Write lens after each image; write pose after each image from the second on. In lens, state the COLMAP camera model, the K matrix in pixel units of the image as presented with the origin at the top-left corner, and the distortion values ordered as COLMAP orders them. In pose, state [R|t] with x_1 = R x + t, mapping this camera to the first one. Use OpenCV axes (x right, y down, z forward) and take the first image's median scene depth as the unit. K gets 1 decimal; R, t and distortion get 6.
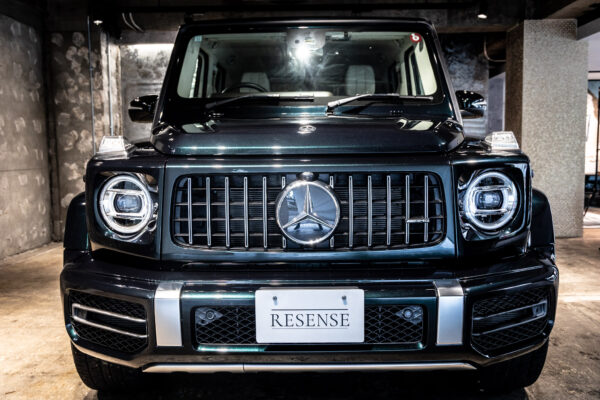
lens RADIAL K [[578.2, 0, 300.1], [0, 578.2, 196.6], [0, 0, 1]] dist [0.005324, 0.000000]
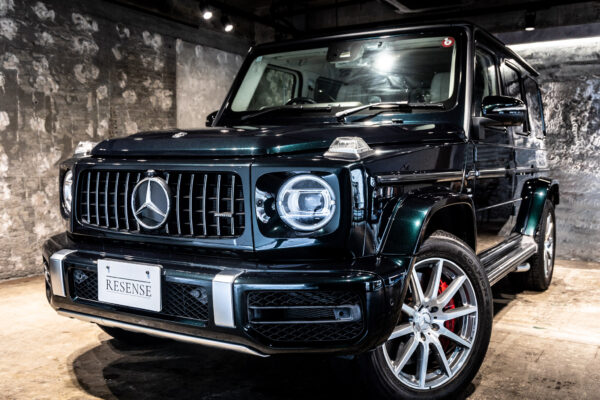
lens RADIAL K [[595.3, 0, 299.9], [0, 595.3, 203.4], [0, 0, 1]] dist [0.008399, 0.000000]
pose [[0.862625, 0.049988, -0.503368, 0.290360], [-0.058282, 0.998300, -0.000740, 0.003447], [0.502475, 0.029976, 0.864072, 0.021318]]
